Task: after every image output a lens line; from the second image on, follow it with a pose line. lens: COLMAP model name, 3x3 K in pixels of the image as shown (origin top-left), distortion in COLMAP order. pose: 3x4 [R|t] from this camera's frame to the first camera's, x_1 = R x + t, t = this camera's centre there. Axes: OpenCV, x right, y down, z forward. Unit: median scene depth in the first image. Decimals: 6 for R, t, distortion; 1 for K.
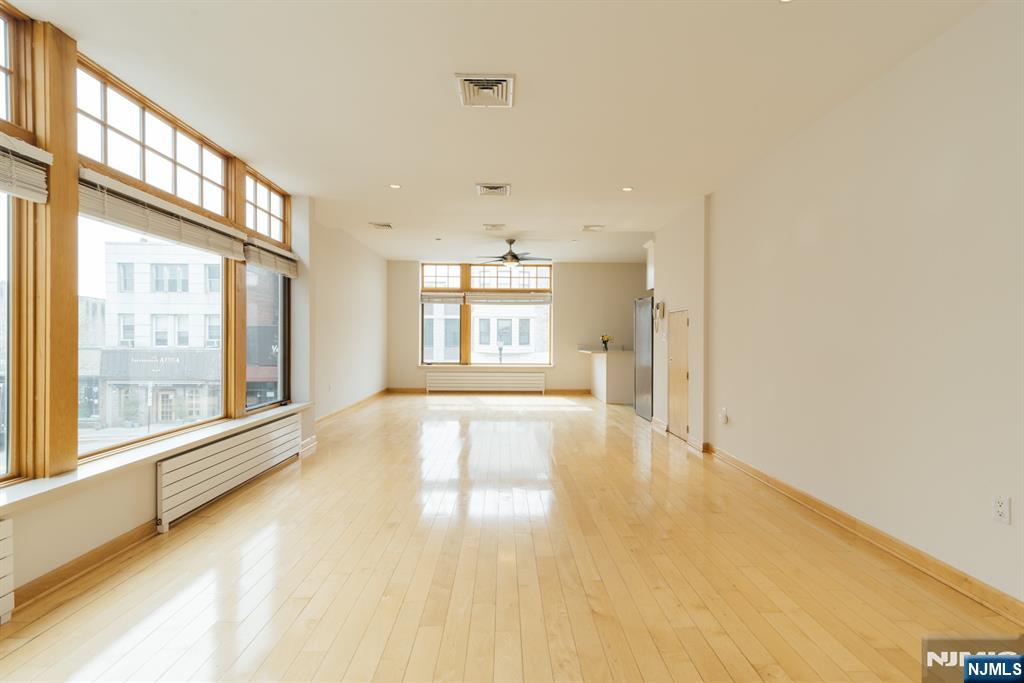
lens RADIAL K [[463.9, 0, 514.1], [0, 463.9, 338.0], [0, 0, 1]] dist [0.016660, -0.000569]
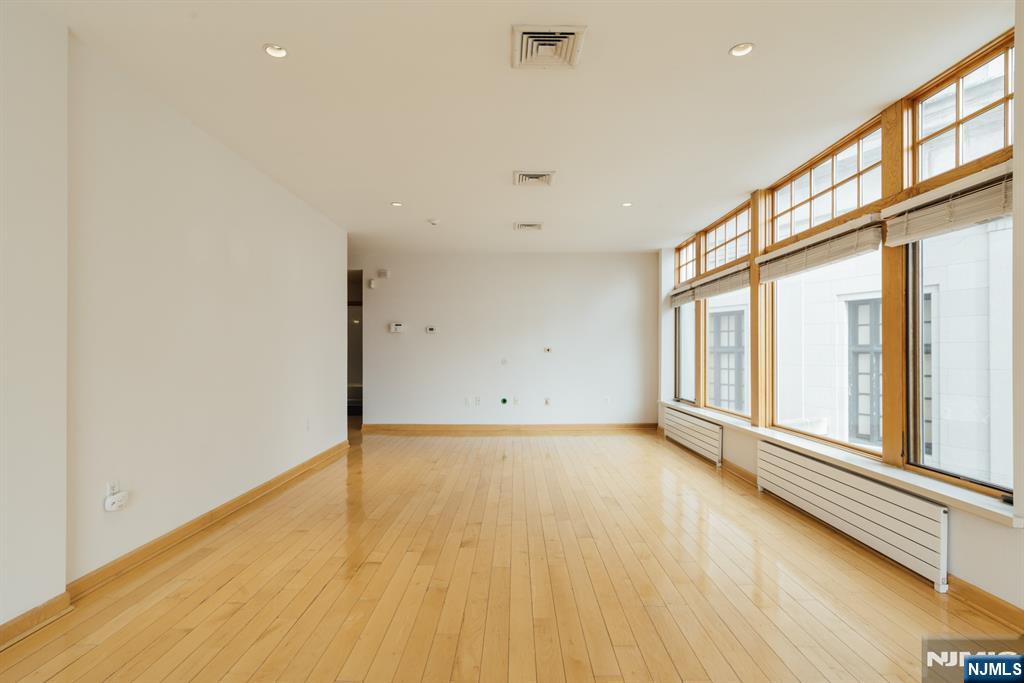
lens RADIAL K [[510.1, 0, 513.1], [0, 510.1, 348.8], [0, 0, 1]] dist [0.002755, 0.000321]
pose [[-0.999647, -0.004311, 0.026199, -0.011585], [-0.004536, 0.999953, -0.008564, 0.000396], [-0.026161, -0.008680, -0.999620, 0.731268]]
